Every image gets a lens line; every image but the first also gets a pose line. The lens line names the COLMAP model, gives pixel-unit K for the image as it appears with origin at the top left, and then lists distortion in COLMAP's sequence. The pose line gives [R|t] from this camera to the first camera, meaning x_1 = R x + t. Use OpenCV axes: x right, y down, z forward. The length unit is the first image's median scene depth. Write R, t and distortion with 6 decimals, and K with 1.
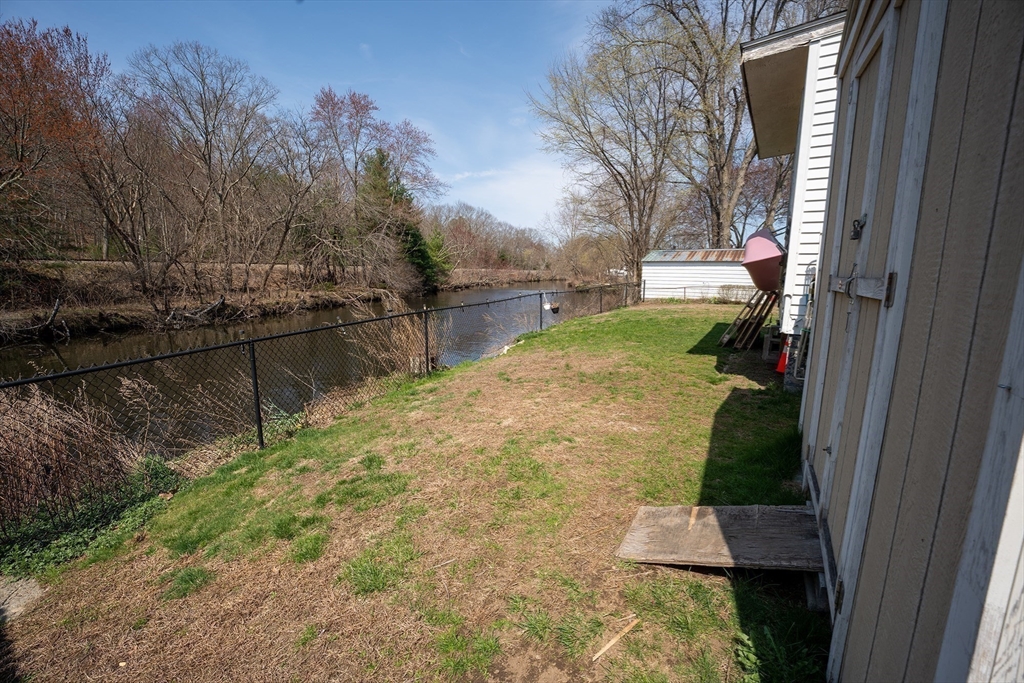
lens RADIAL K [[416.3, 0, 515.9], [0, 416.3, 342.0], [0, 0, 1]] dist [-0.029476, 0.004202]
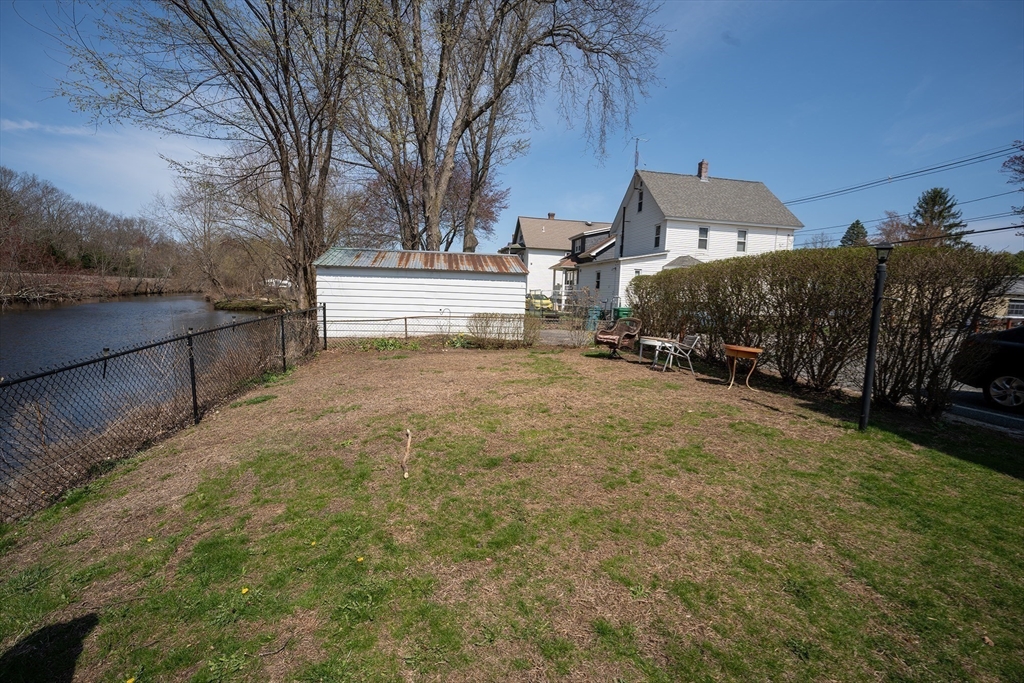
lens RADIAL K [[443.2, 0, 517.6], [0, 443.2, 337.9], [0, 0, 1]] dist [-0.023453, -0.000383]
pose [[0.747549, -0.059694, 0.661519, 0.108539], [0.088856, 0.995989, -0.010536, -0.066535], [-0.658236, 0.066656, 0.749855, 0.371968]]
